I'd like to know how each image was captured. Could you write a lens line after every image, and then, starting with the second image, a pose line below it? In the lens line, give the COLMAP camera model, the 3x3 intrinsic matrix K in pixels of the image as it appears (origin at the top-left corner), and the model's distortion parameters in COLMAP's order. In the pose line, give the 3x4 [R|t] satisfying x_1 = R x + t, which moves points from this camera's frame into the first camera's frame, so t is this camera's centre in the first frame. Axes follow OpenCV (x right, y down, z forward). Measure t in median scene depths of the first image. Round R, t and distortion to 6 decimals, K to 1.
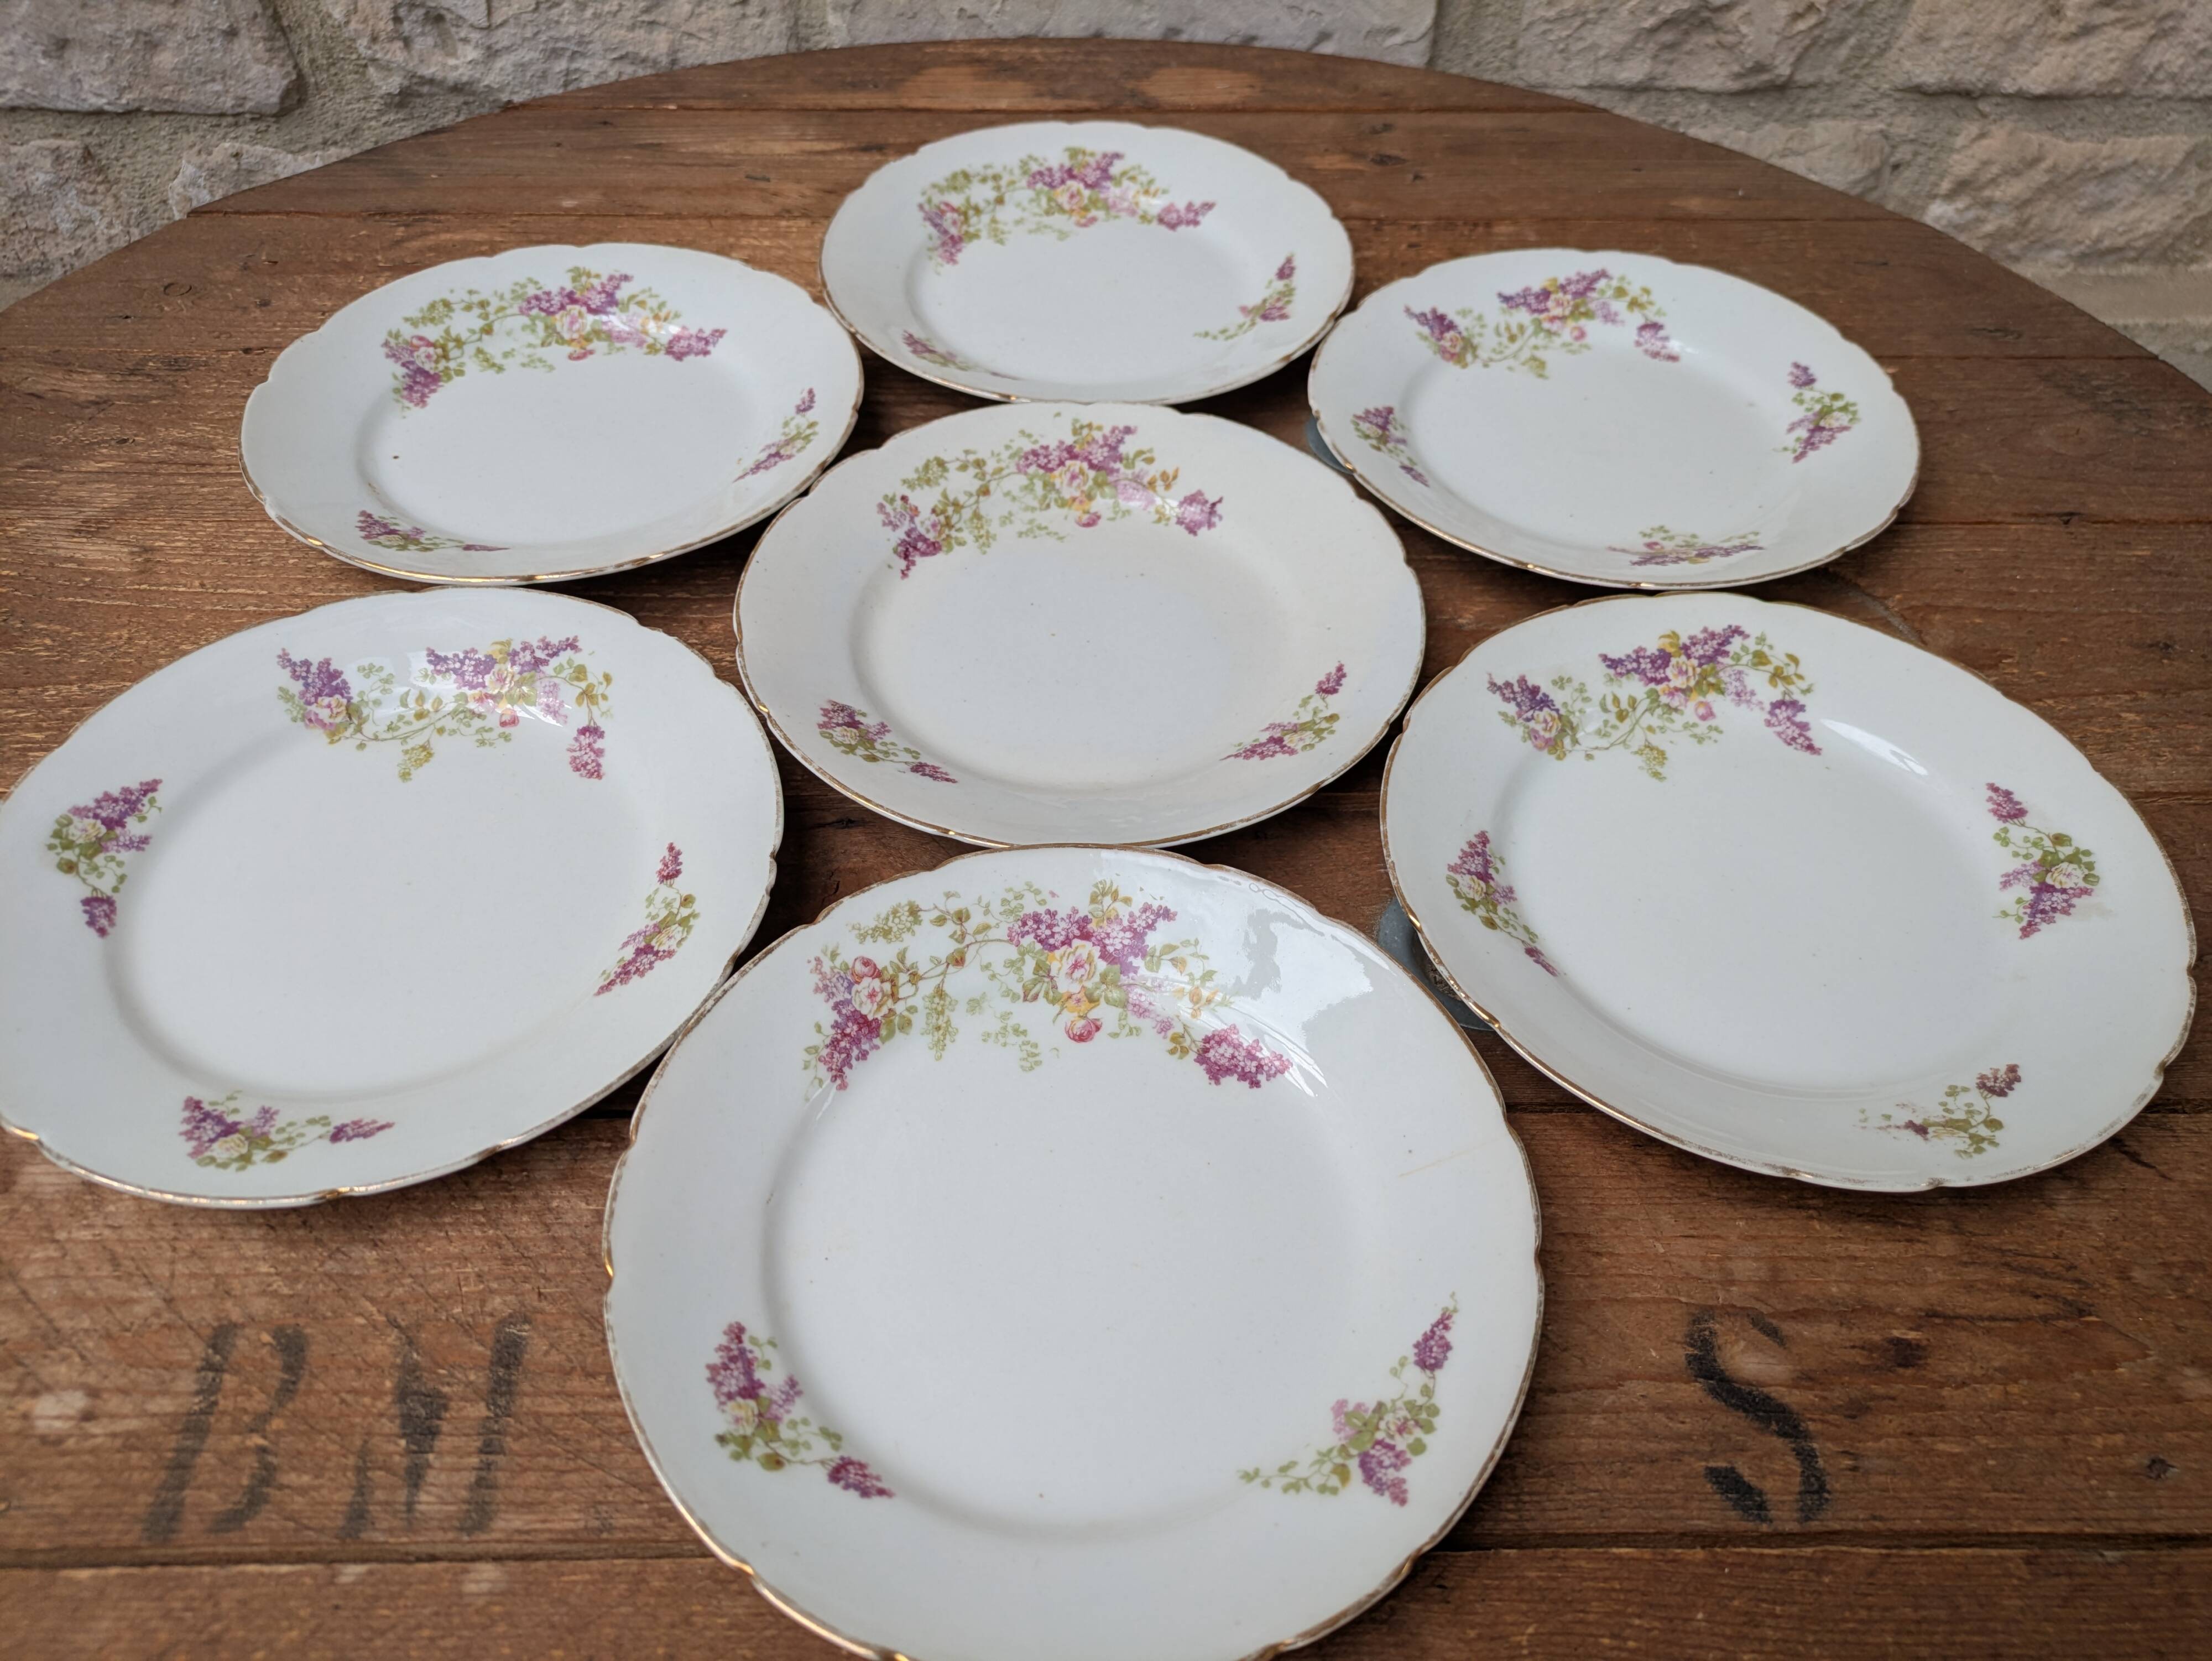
lens RADIAL K [[1636.6, 0, 1091.3], [0, 1636.6, 858.8], [0, 0, 1]] dist [0.051973, -0.074880]
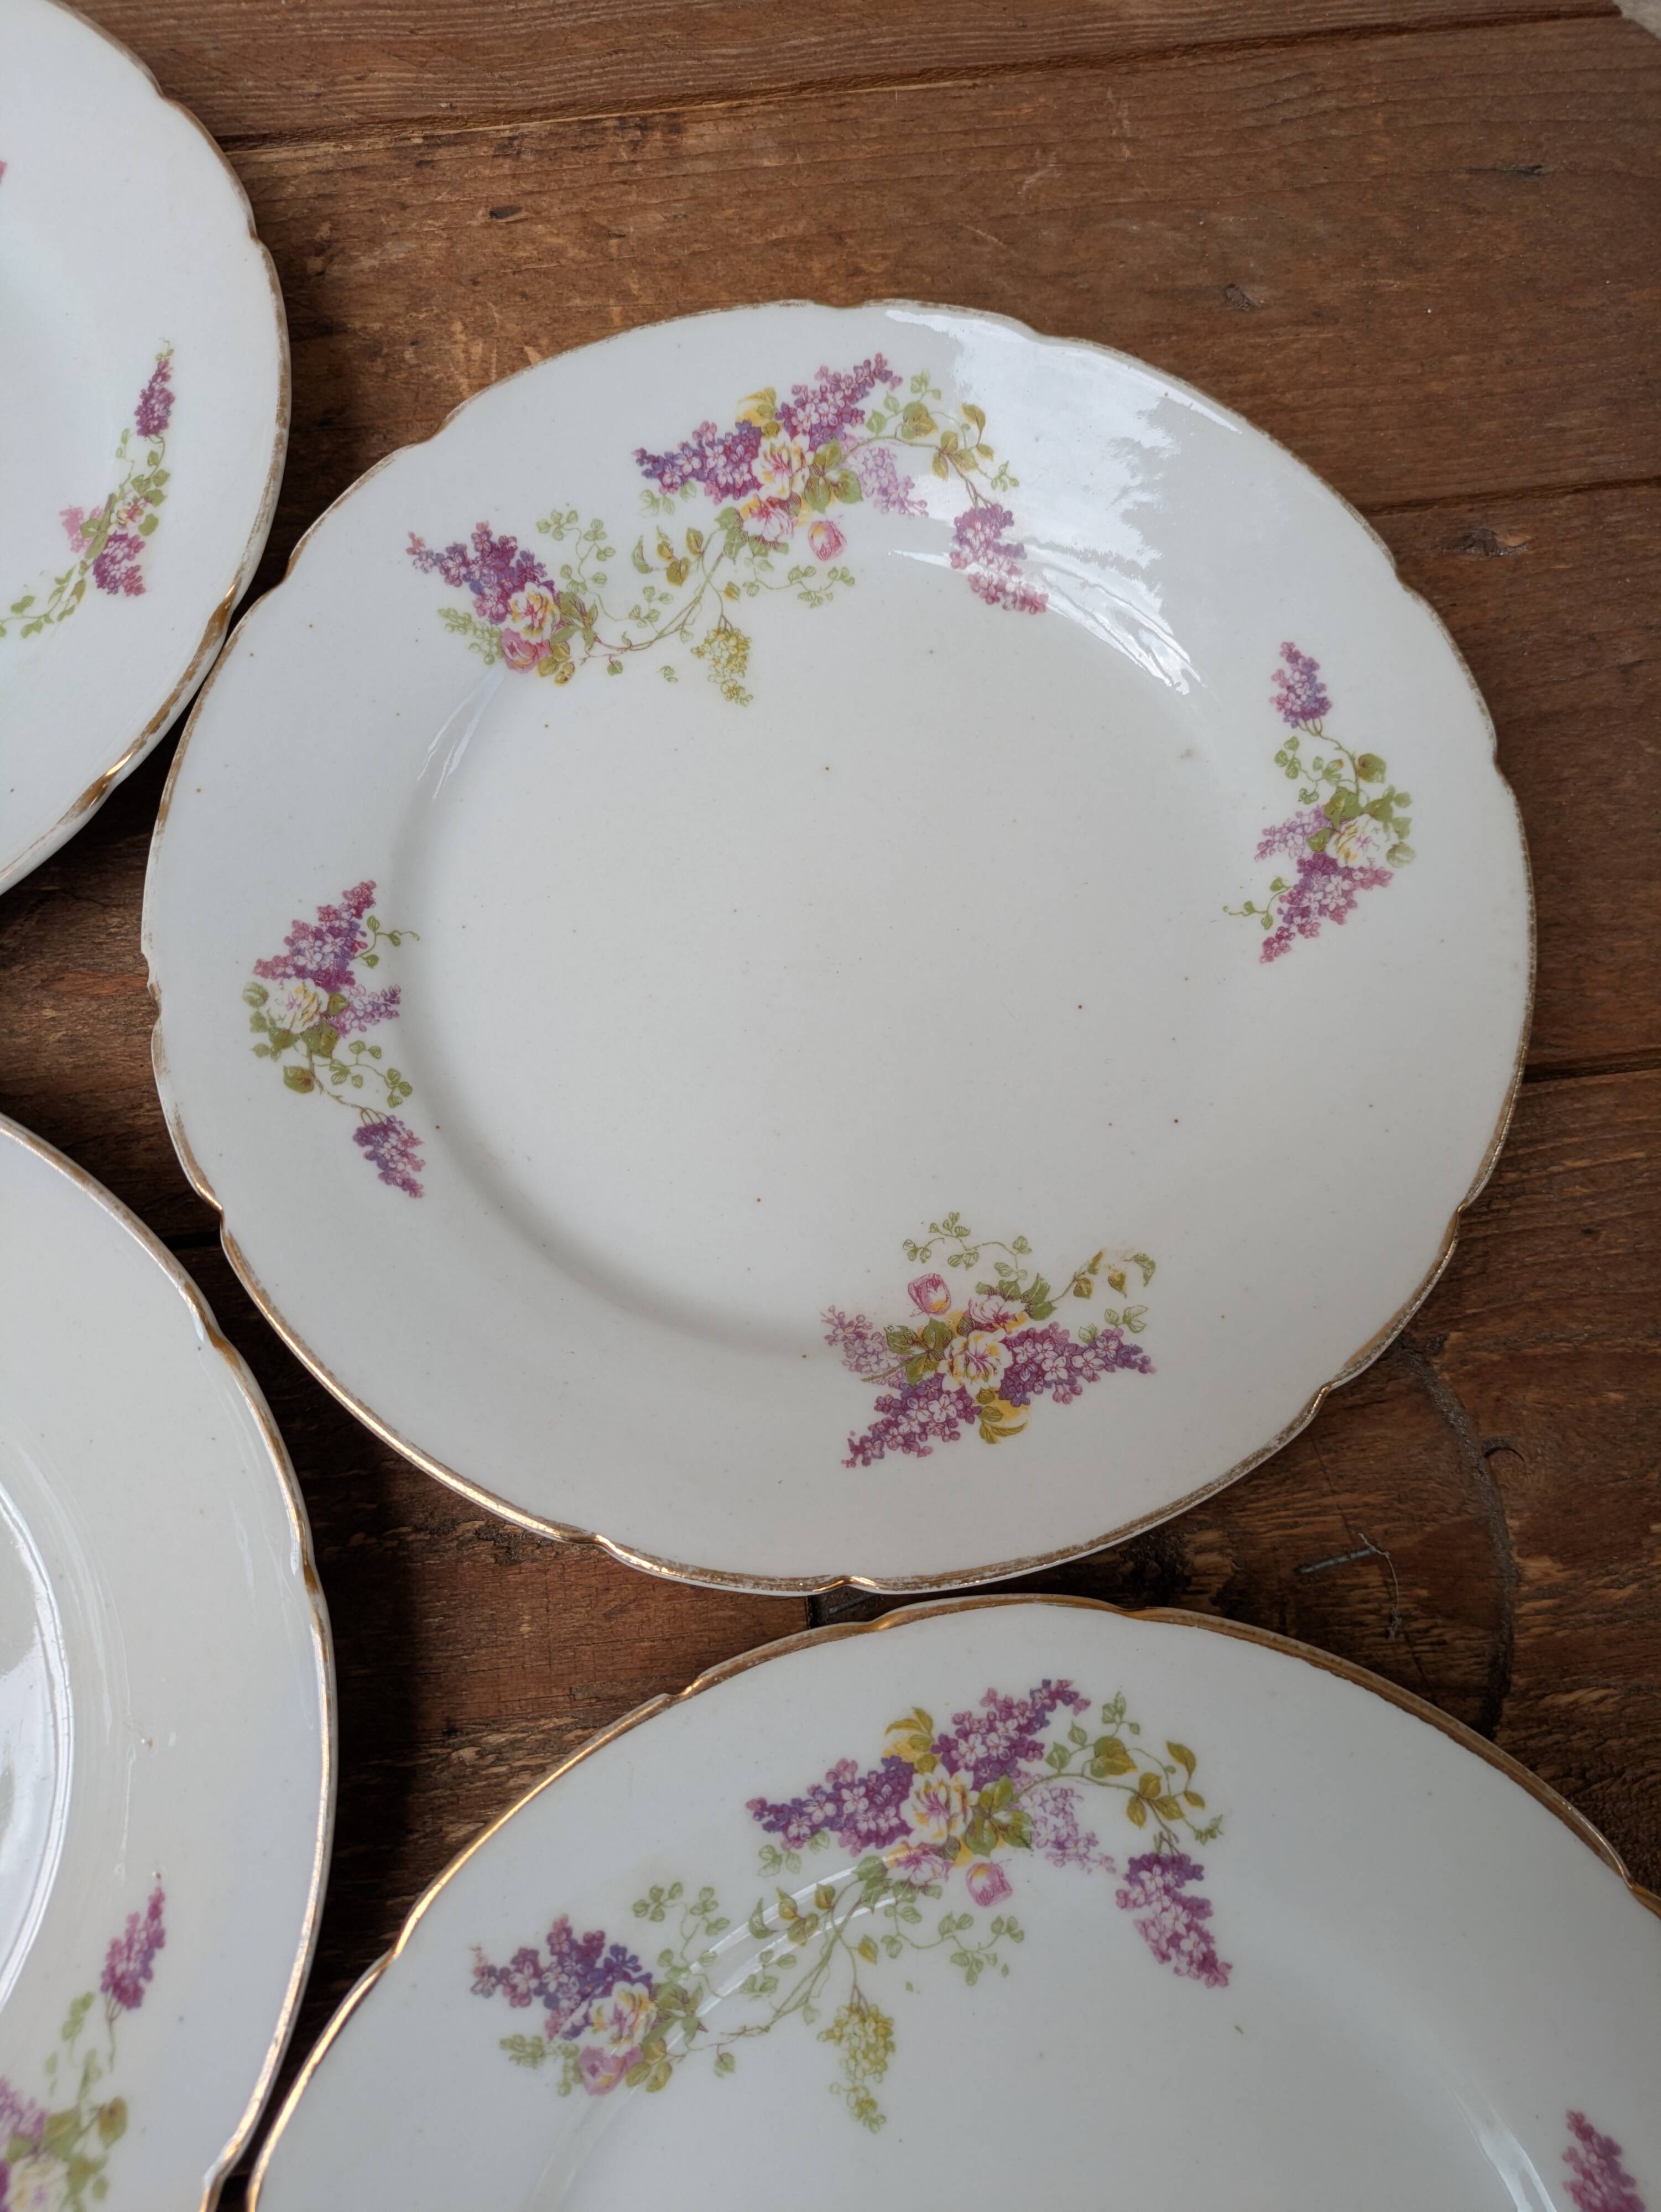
lens RADIAL K [[1641.0, 0, 828.7], [0, 1641.0, 1107.2], [0, 0, 1]] dist [0.009475, -0.003399]
pose [[0.992996, -0.114575, 0.028849, 0.357922], [0.090775, 0.896114, 0.434441, -0.502737], [-0.075628, -0.428779, 0.900238, 0.724433]]
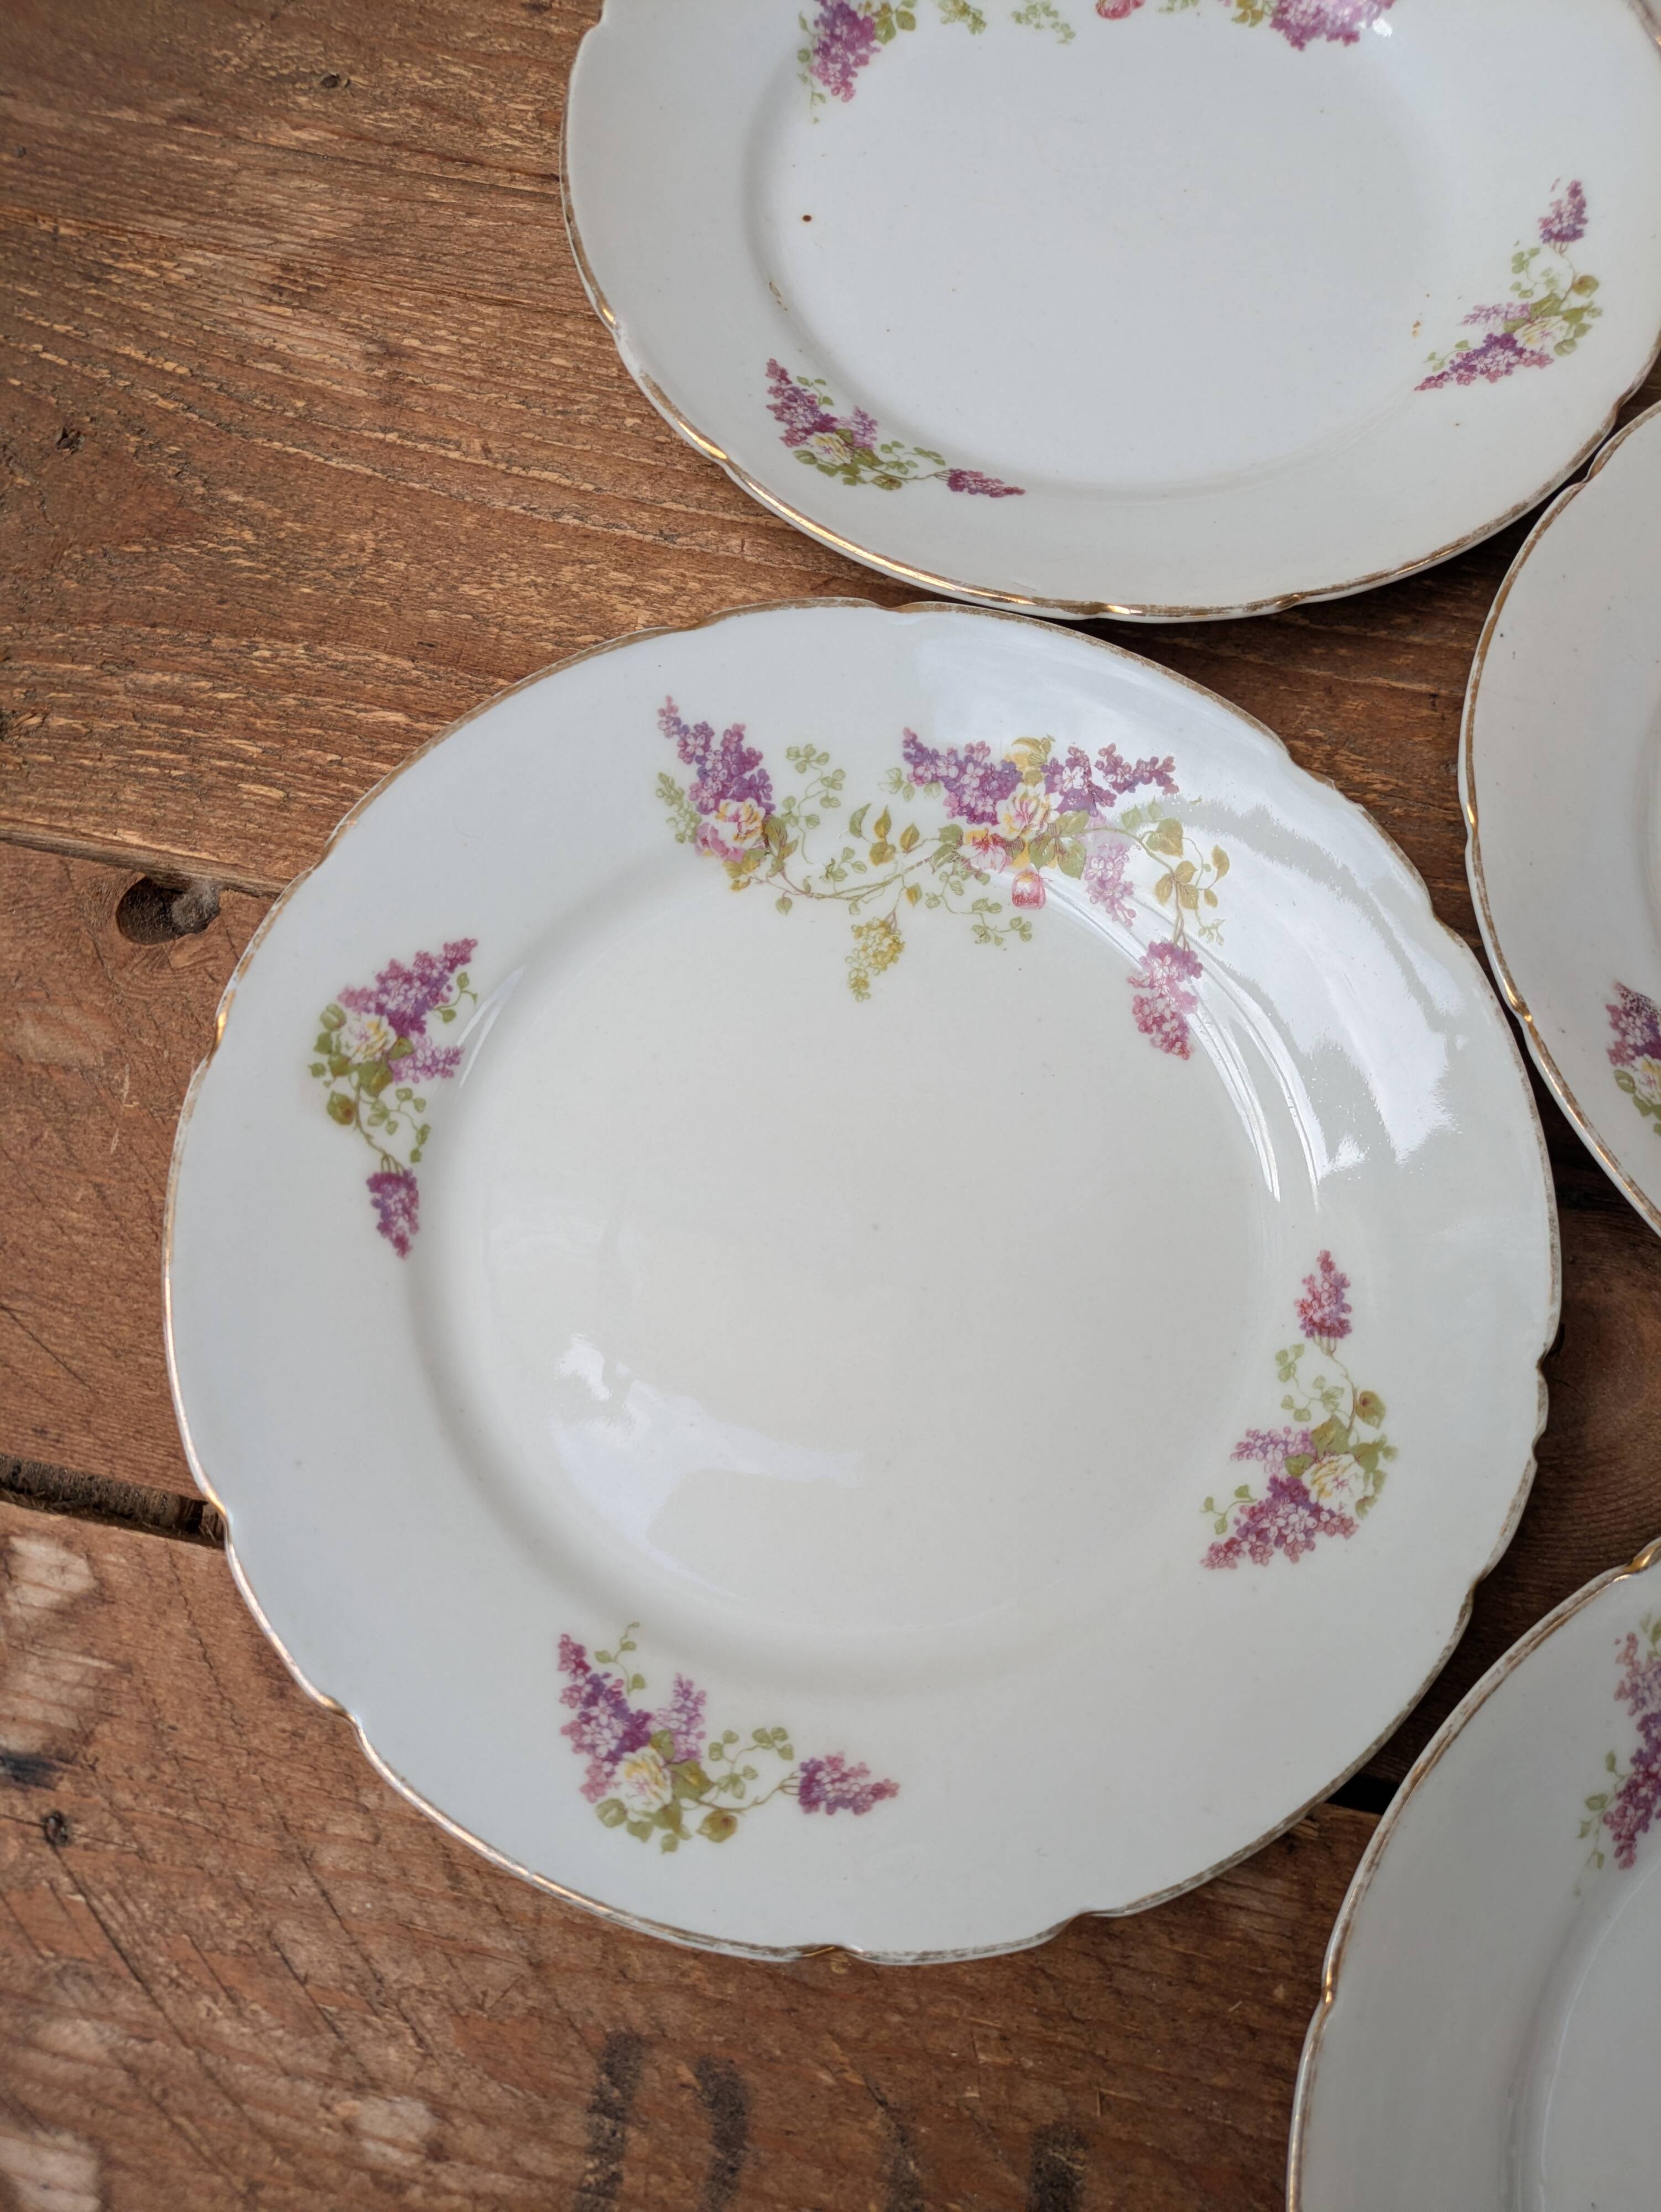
lens RADIAL K [[1670.1, 0, 811.8], [0, 1670.1, 1124.6], [0, 0, 1]] dist [0.021157, -0.030262]
pose [[0.973727, 0.212584, -0.081636, -0.375654], [-0.159518, 0.892597, 0.421693, -0.254771], [0.162513, -0.397591, 0.903056, 0.444316]]
